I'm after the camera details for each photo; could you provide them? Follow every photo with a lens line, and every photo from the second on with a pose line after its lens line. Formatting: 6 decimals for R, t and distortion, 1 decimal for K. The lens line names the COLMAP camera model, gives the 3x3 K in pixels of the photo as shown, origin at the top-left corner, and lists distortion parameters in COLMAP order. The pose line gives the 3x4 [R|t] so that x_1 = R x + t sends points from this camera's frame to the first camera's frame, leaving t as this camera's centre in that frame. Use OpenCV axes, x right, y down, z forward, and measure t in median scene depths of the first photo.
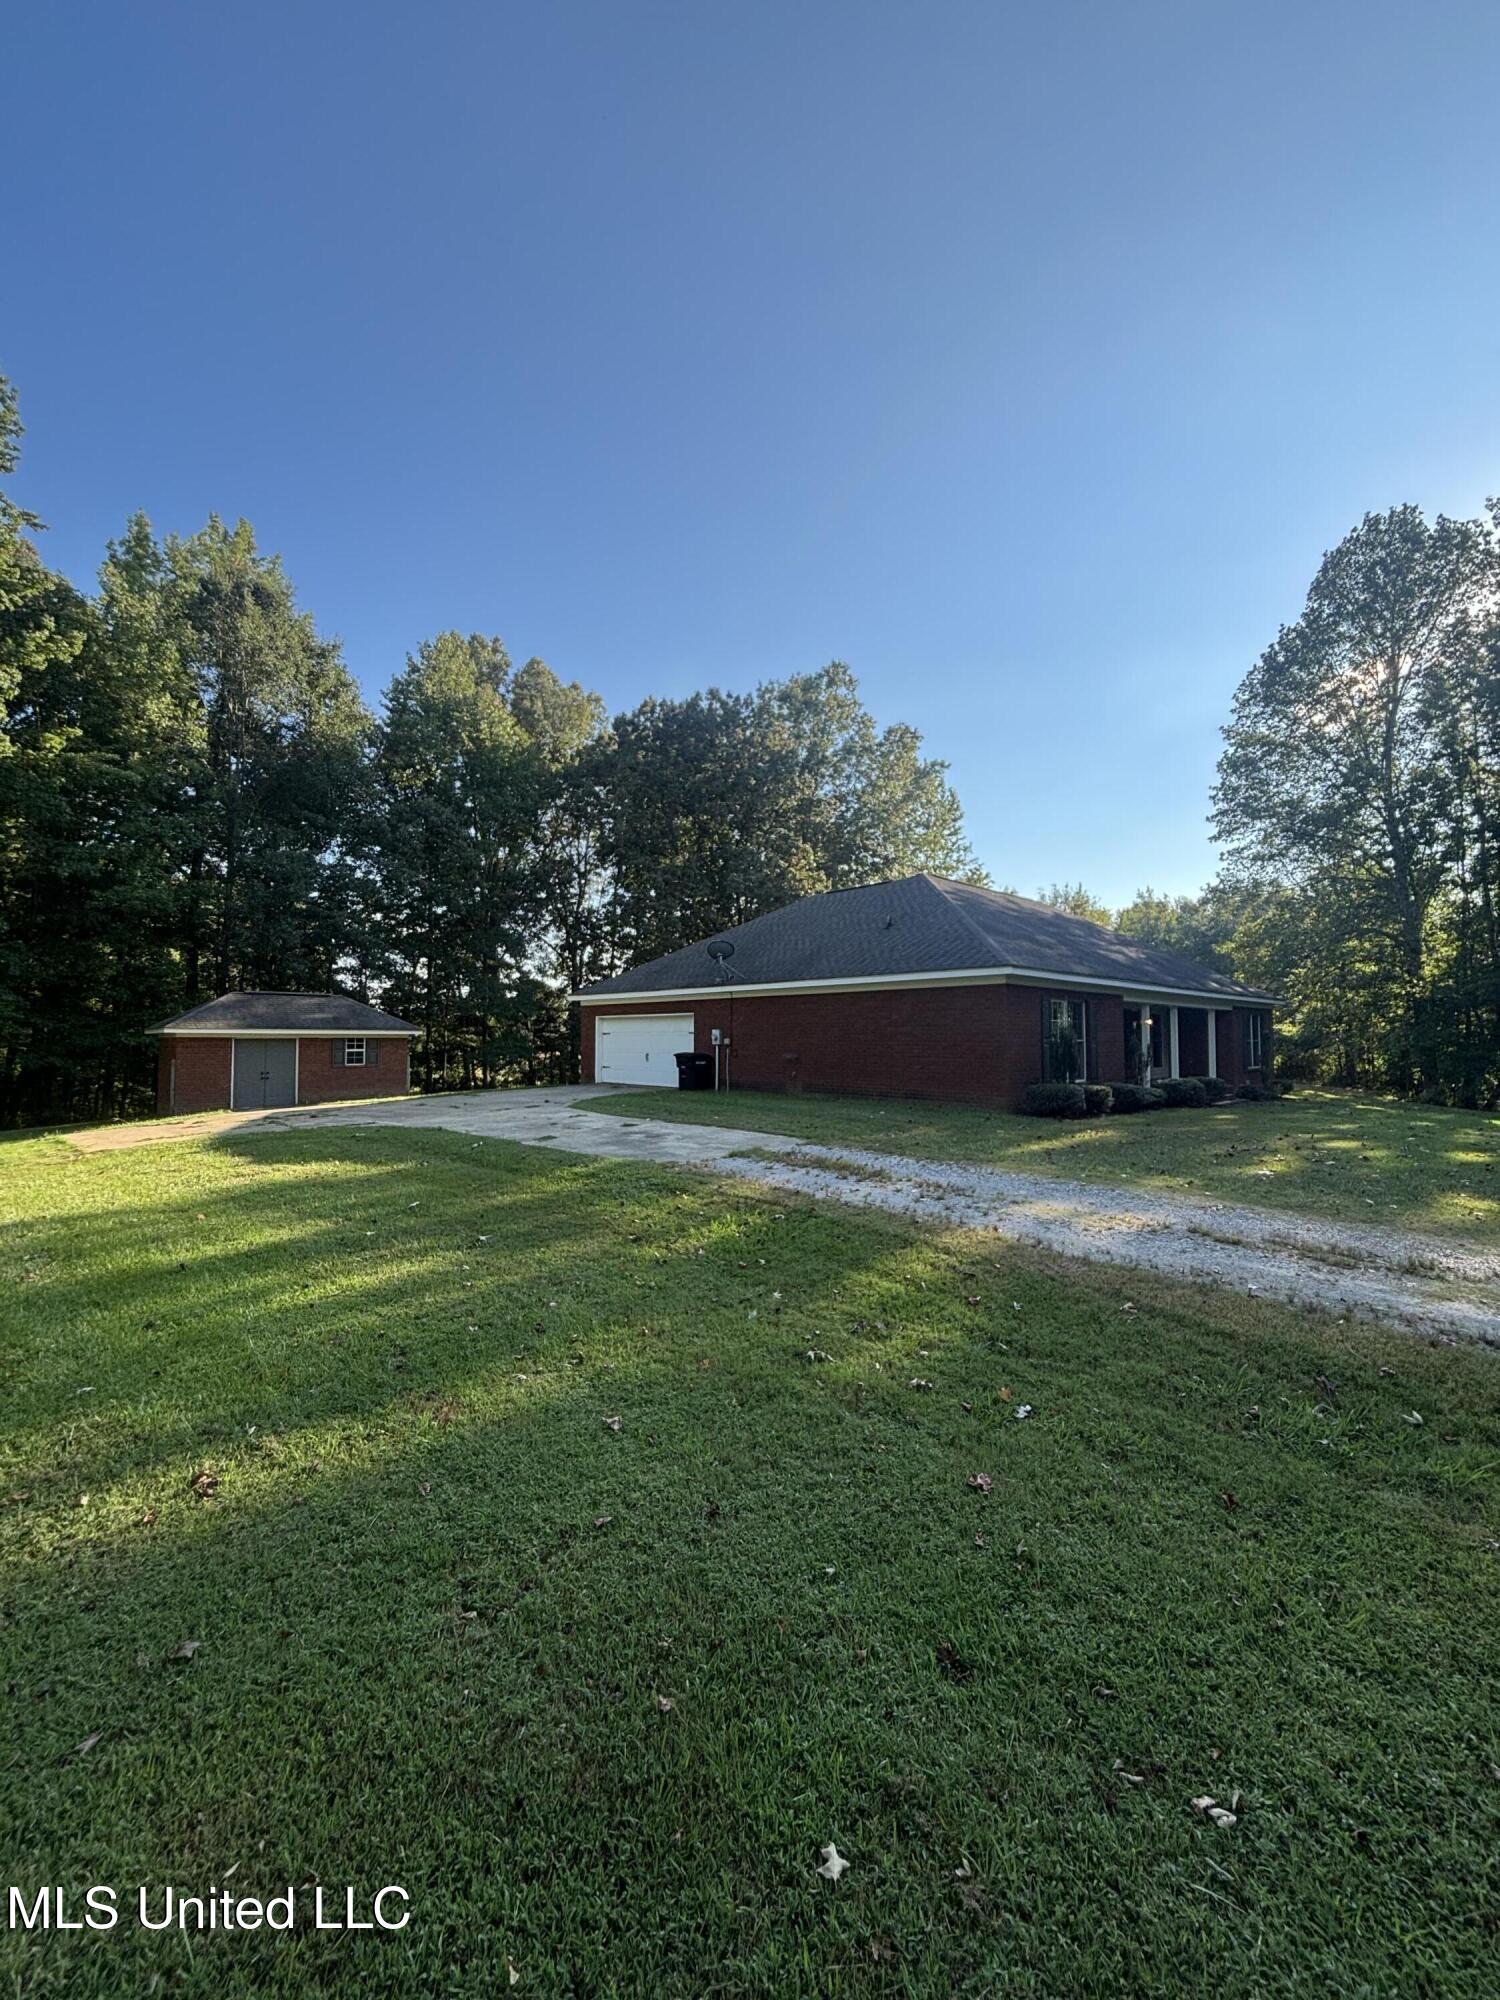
lens RADIAL K [[807.9, 0, 738.0], [0, 807.9, 1004.7], [0, 0, 1]] dist [0.000966, 0.000210]
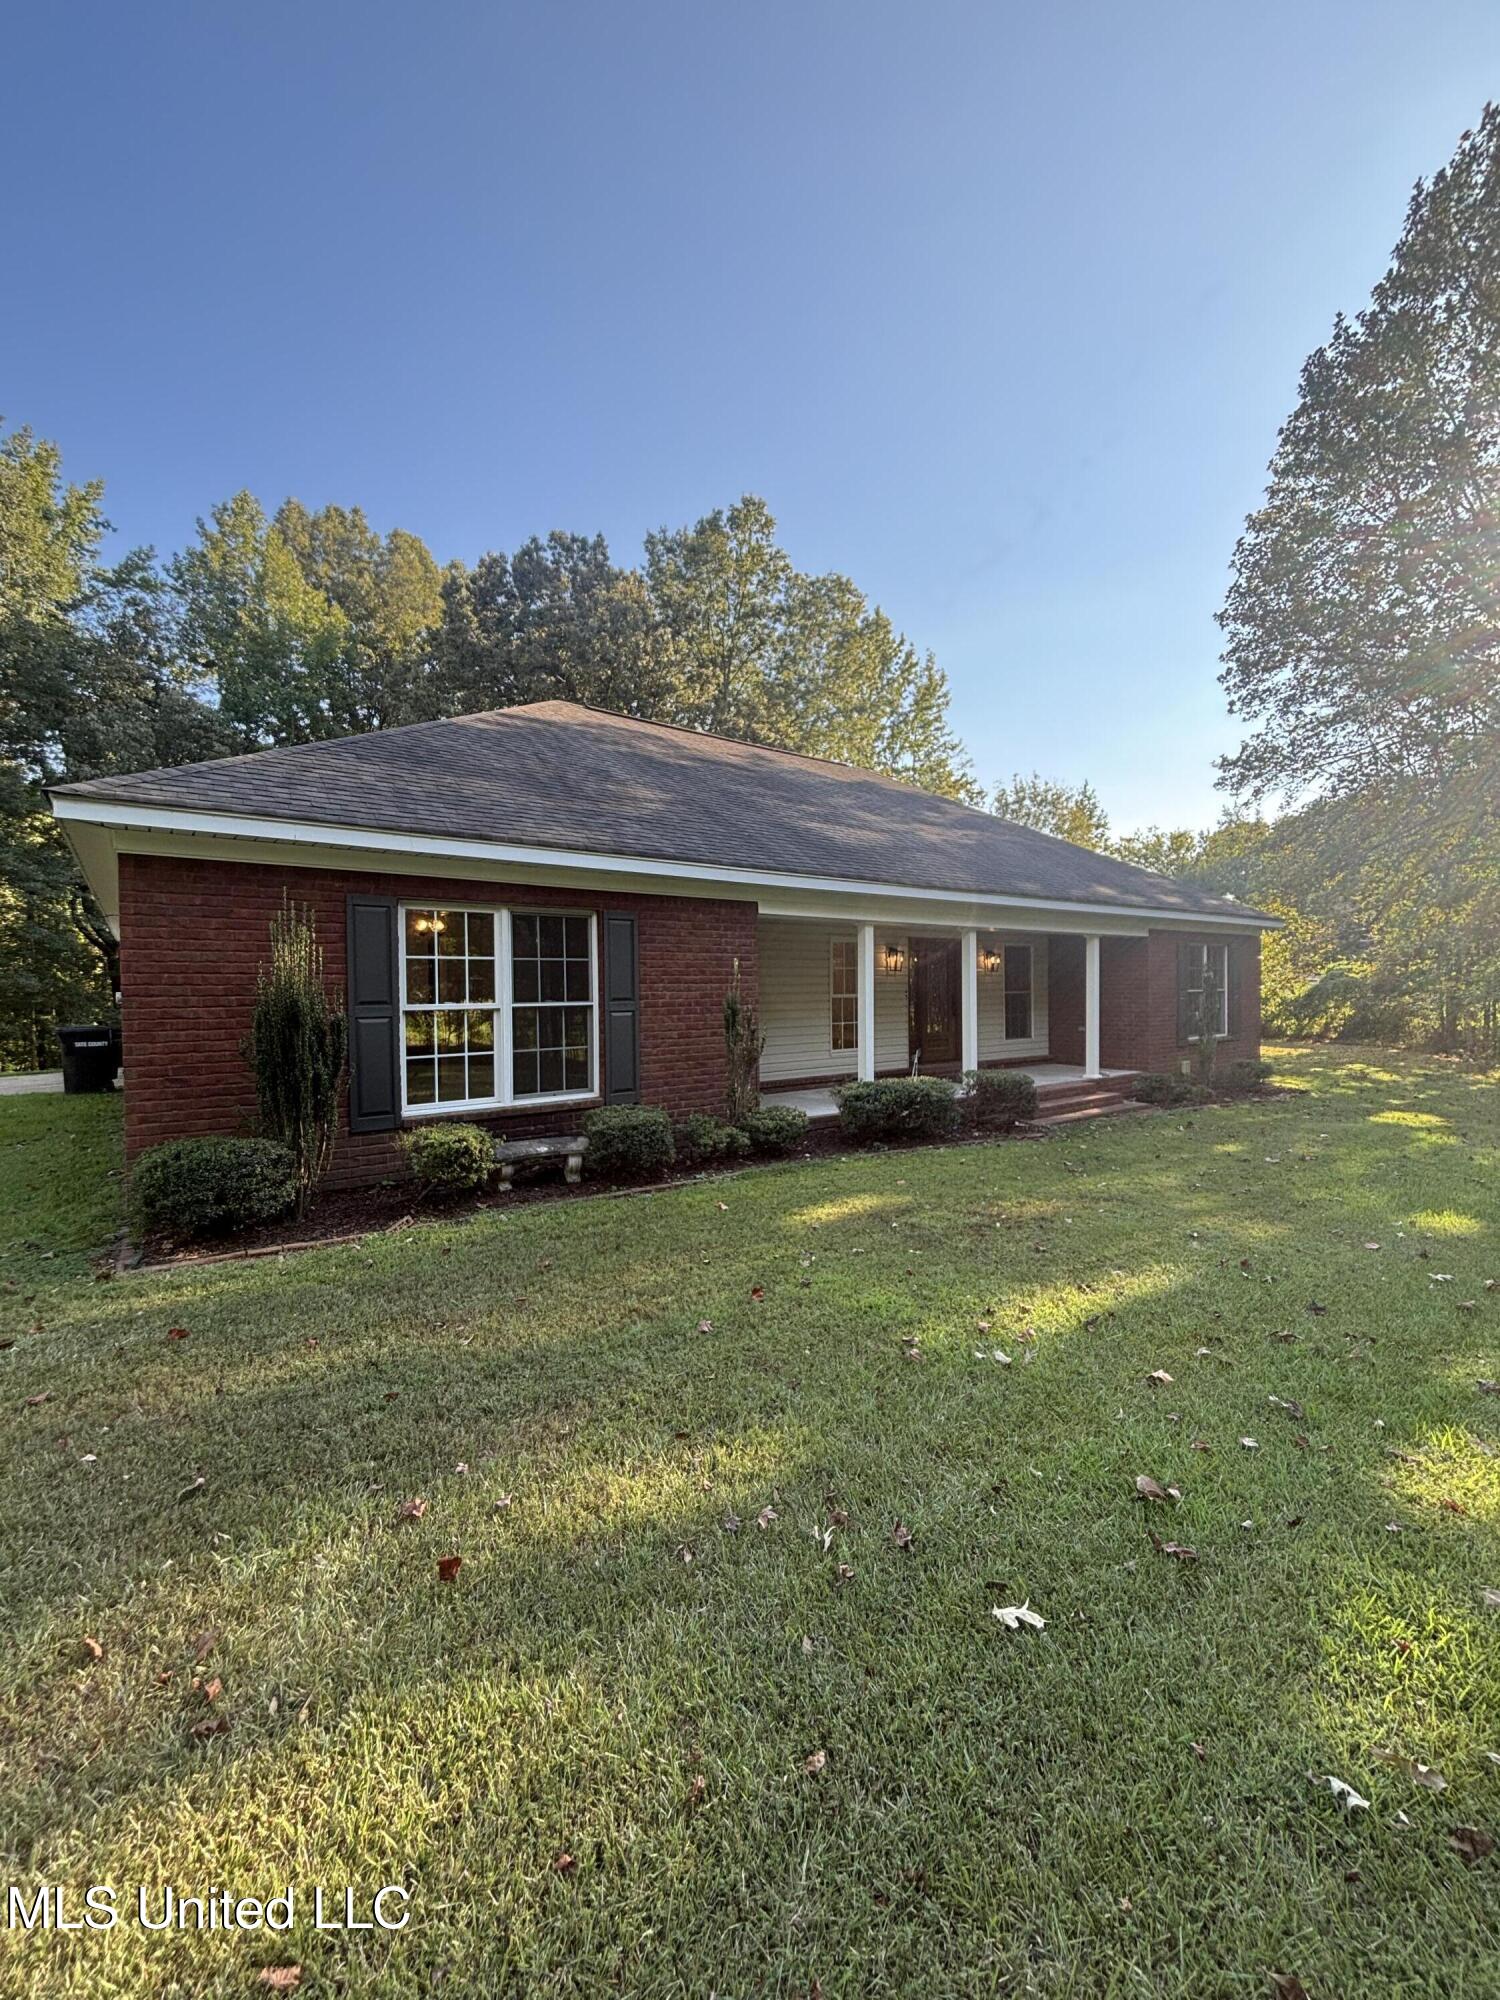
lens RADIAL K [[807.9, 0, 754.0], [0, 807.9, 1000.6], [0, 0, 1]] dist [0.000966, 0.000210]
pose [[0.994393, -0.015071, -0.104672, 0.227940], [0.021085, 0.998175, 0.056591, 0.007630], [0.103628, -0.058480, 0.992895, 0.243994]]
